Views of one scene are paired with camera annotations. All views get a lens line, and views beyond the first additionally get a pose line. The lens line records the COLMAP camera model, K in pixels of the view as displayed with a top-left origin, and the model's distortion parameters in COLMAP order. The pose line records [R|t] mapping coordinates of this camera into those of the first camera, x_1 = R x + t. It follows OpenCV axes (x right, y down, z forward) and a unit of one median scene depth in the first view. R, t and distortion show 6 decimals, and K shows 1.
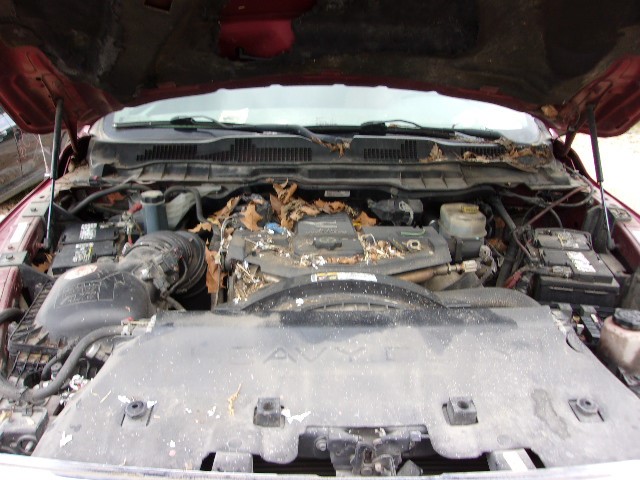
lens RADIAL K [[525.7, 0, 320.0], [0, 525.7, 240.0], [0, 0, 1]] dist [-0.008267, 0.003995]
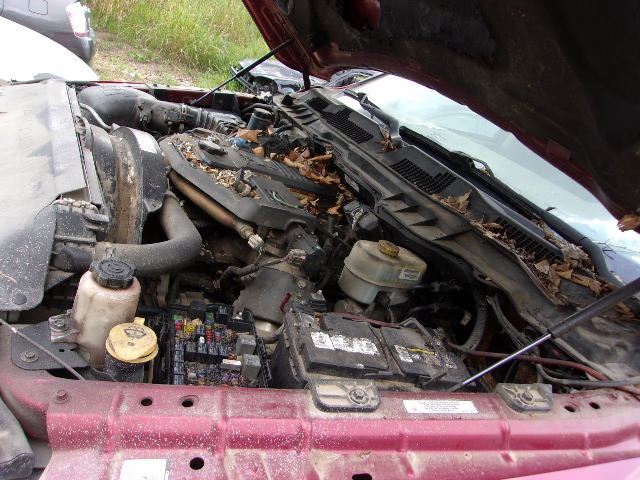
lens RADIAL K [[525.7, 0, 320.0], [0, 525.7, 240.0], [0, 0, 1]] dist [-0.008267, 0.003995]
pose [[0.382873, 0.465538, -0.797924, 0.789724], [-0.623275, 0.767708, 0.148839, -0.113817], [0.681863, 0.440339, 0.584093, 0.472977]]
